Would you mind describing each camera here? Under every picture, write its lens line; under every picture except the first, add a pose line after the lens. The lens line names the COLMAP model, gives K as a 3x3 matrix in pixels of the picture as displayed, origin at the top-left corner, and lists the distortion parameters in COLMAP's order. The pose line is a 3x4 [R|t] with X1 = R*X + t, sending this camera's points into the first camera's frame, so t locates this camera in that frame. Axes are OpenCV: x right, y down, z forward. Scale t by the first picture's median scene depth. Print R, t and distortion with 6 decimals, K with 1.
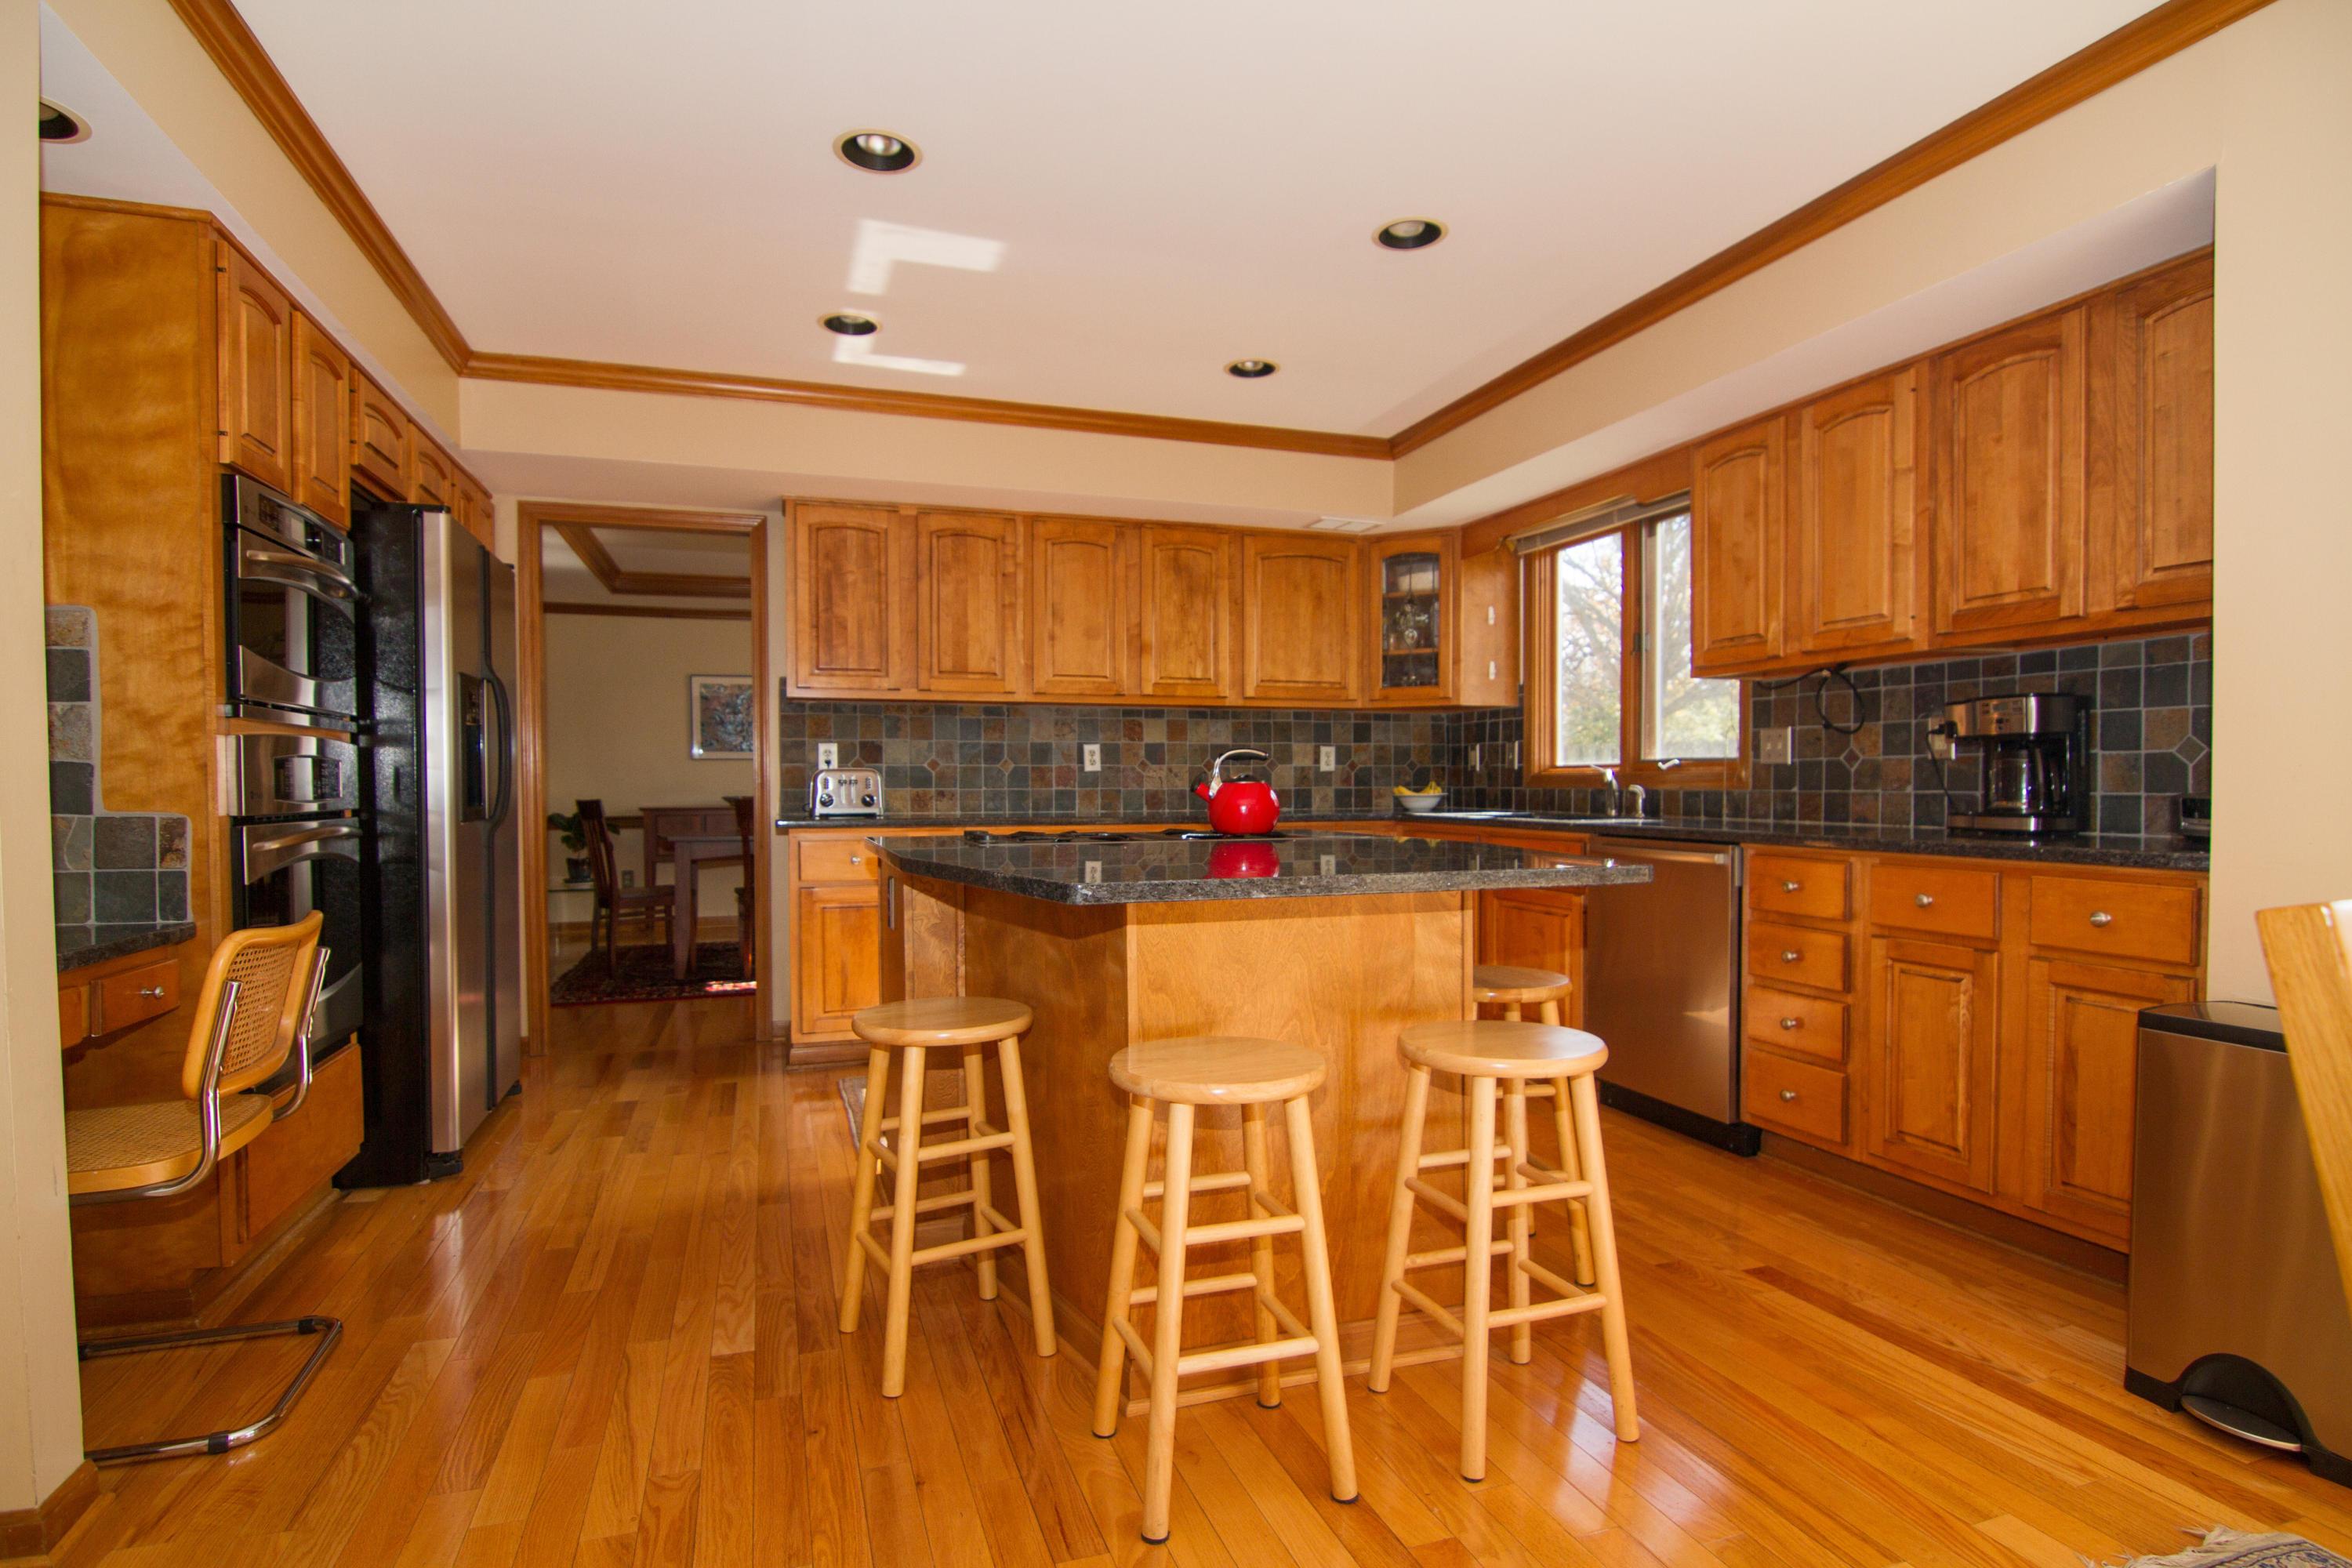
lens RADIAL K [[1192.1, 0, 1169.1], [0, 1192.1, 810.1], [0, 0, 1]] dist [-0.003415, -0.015850]
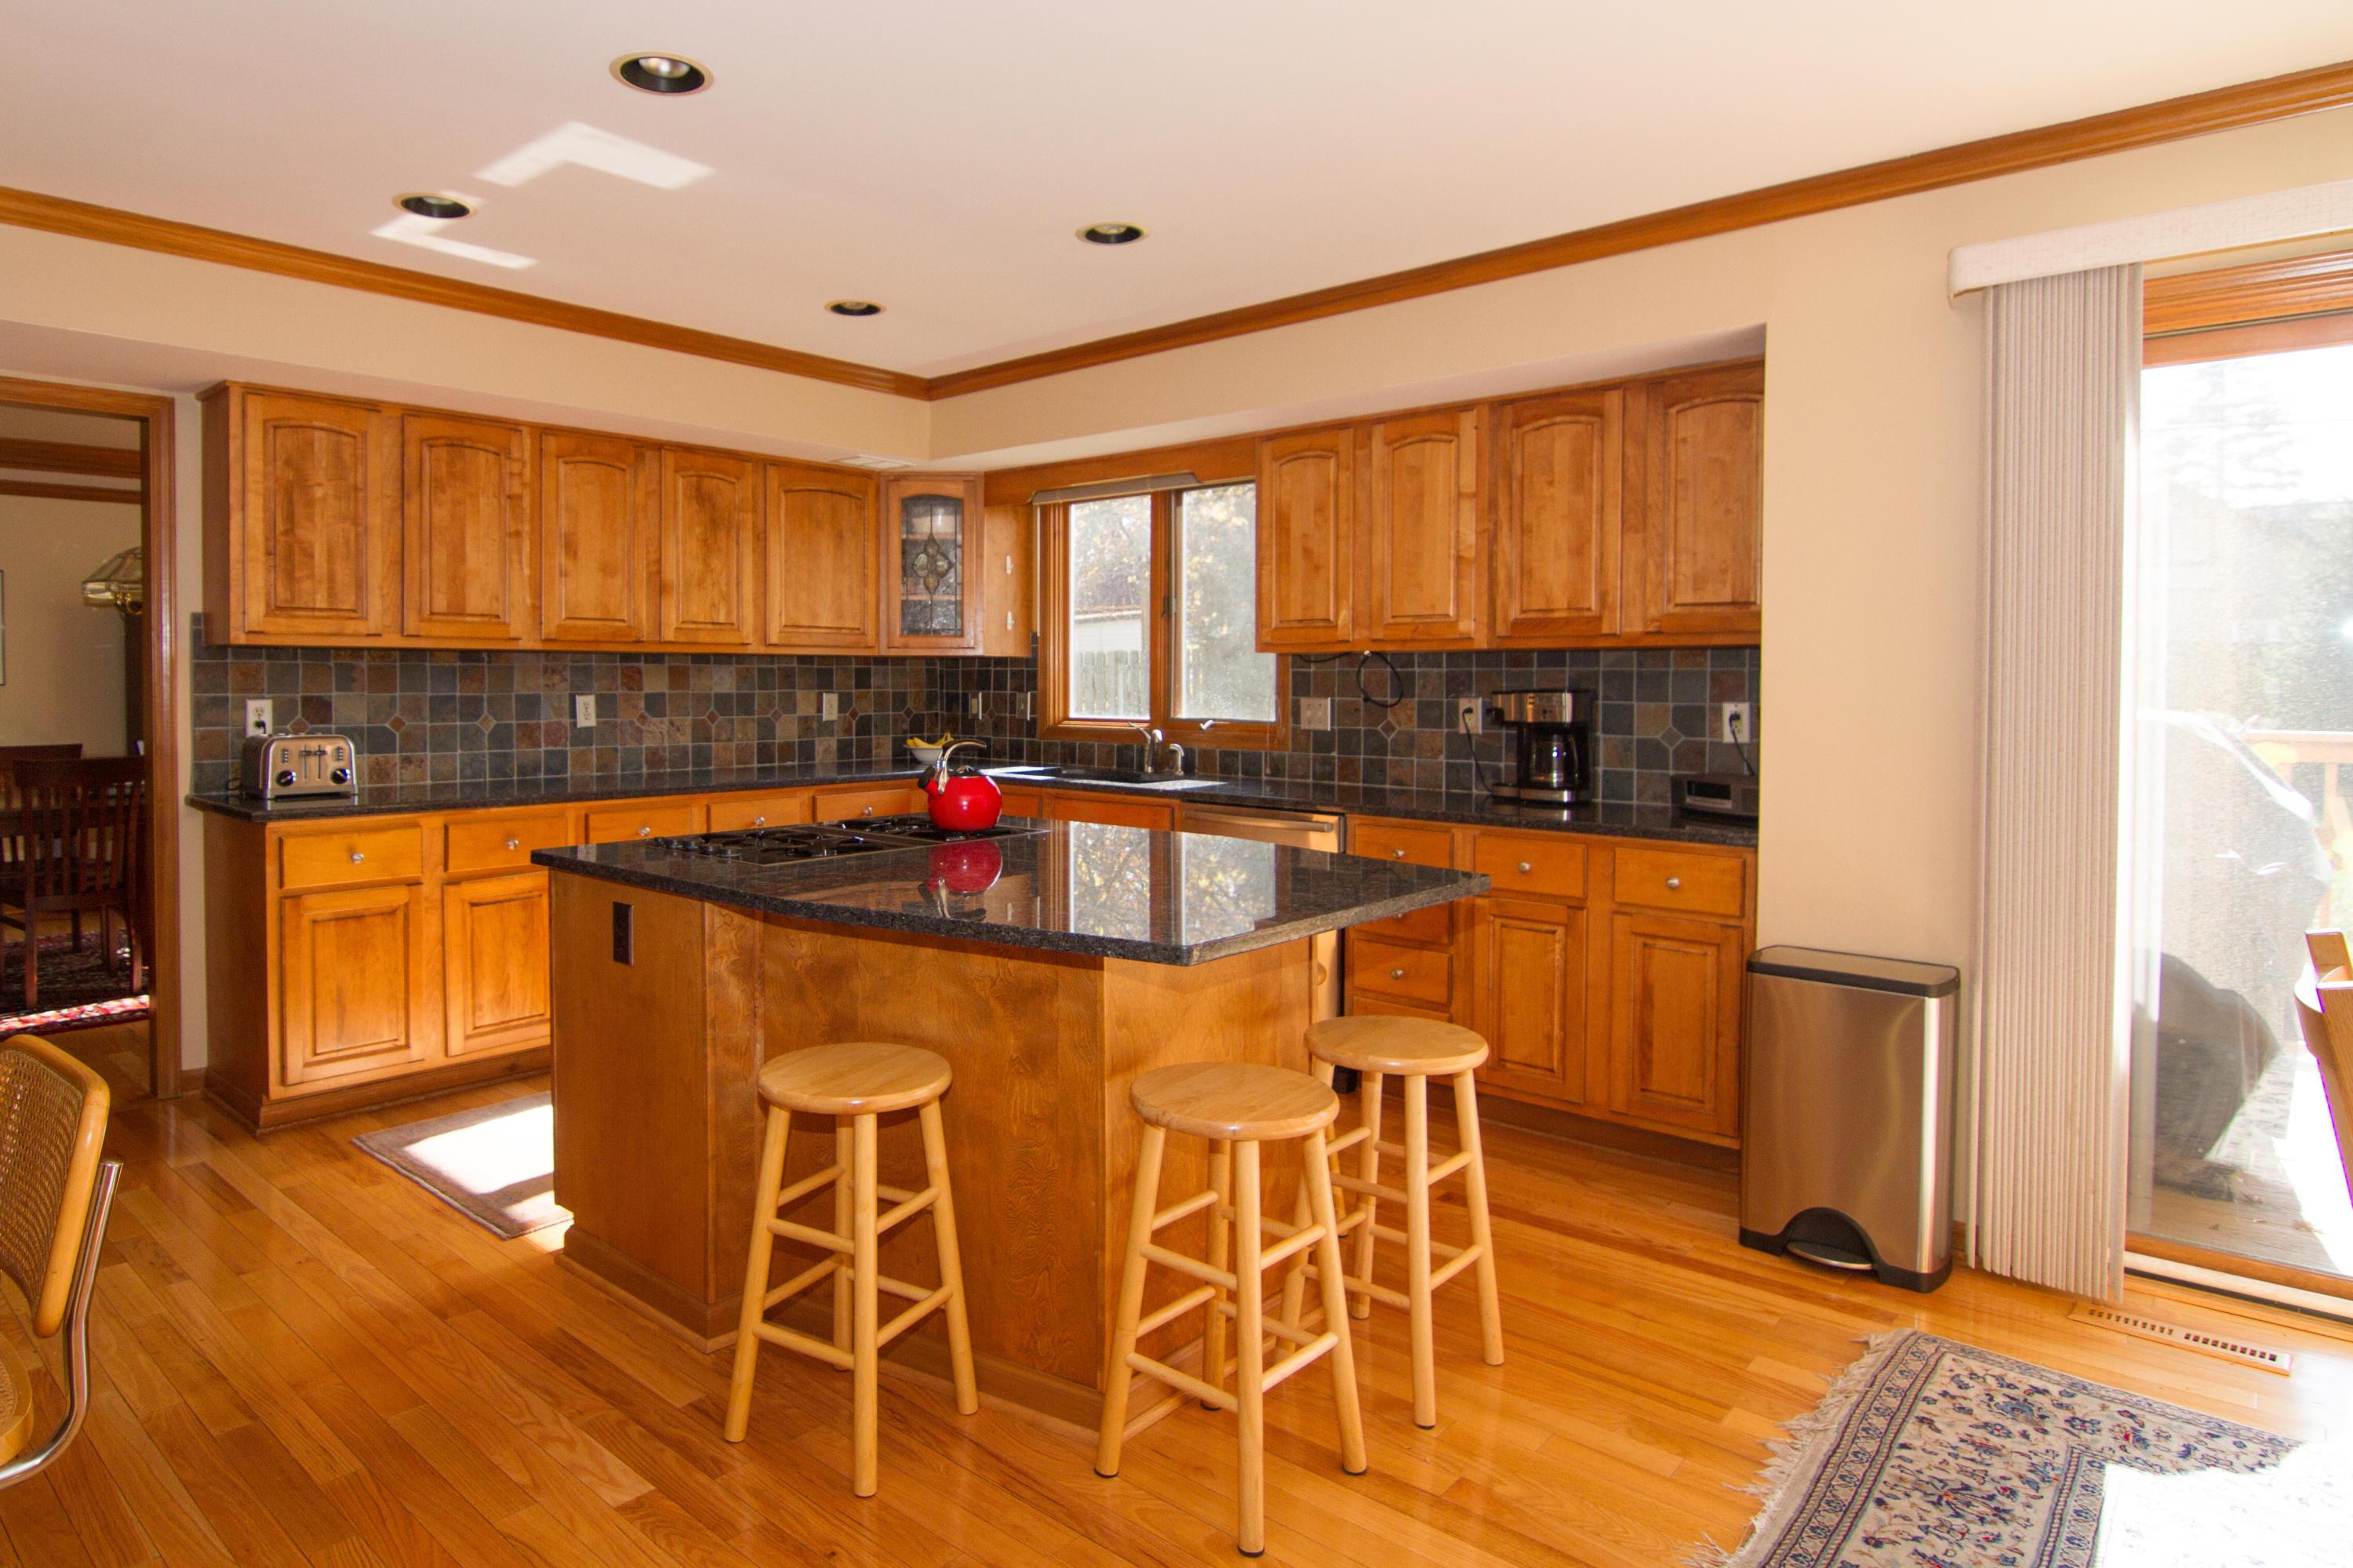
lens RADIAL K [[1354.8, 0, 1009.5], [0, 1354.8, 707.3], [0, 0, 1]] dist [-0.012618, -0.003153]
pose [[0.890457, -0.004467, 0.455045, -0.334131], [0.004607, 0.999989, 0.000802, -0.065856], [-0.455044, 0.001383, 0.890468, 0.009751]]
